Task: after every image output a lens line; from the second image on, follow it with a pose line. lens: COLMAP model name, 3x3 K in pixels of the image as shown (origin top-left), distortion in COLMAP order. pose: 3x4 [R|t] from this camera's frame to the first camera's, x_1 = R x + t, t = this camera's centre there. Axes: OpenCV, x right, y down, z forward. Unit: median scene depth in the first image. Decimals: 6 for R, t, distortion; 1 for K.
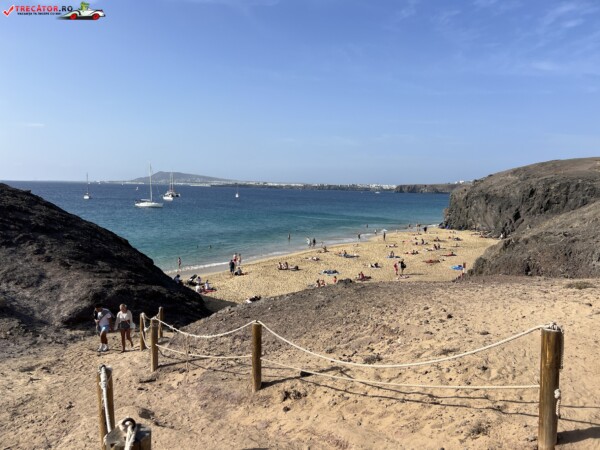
lens RADIAL K [[452.3, 0, 291.0], [0, 452.3, 223.5], [0, 0, 1]] dist [0.054322, -0.050172]
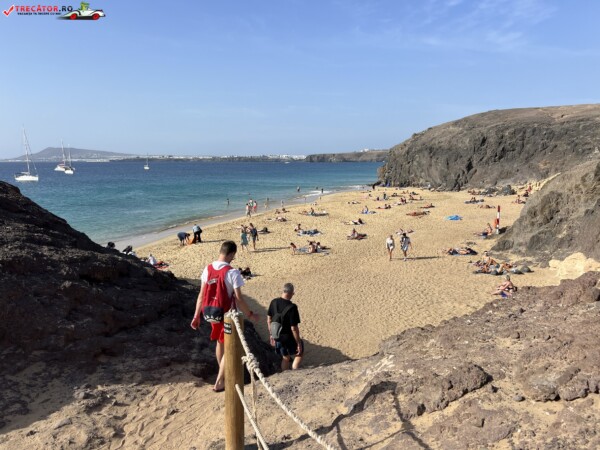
lens RADIAL K [[452.3, 0, 296.7], [0, 452.3, 207.1], [0, 0, 1]] dist [0.054322, -0.050172]
pose [[0.976784, -0.049491, 0.208432, -0.045024], [0.044540, 0.998604, 0.028383, 0.019804], [-0.209546, -0.018440, 0.977625, 0.119612]]
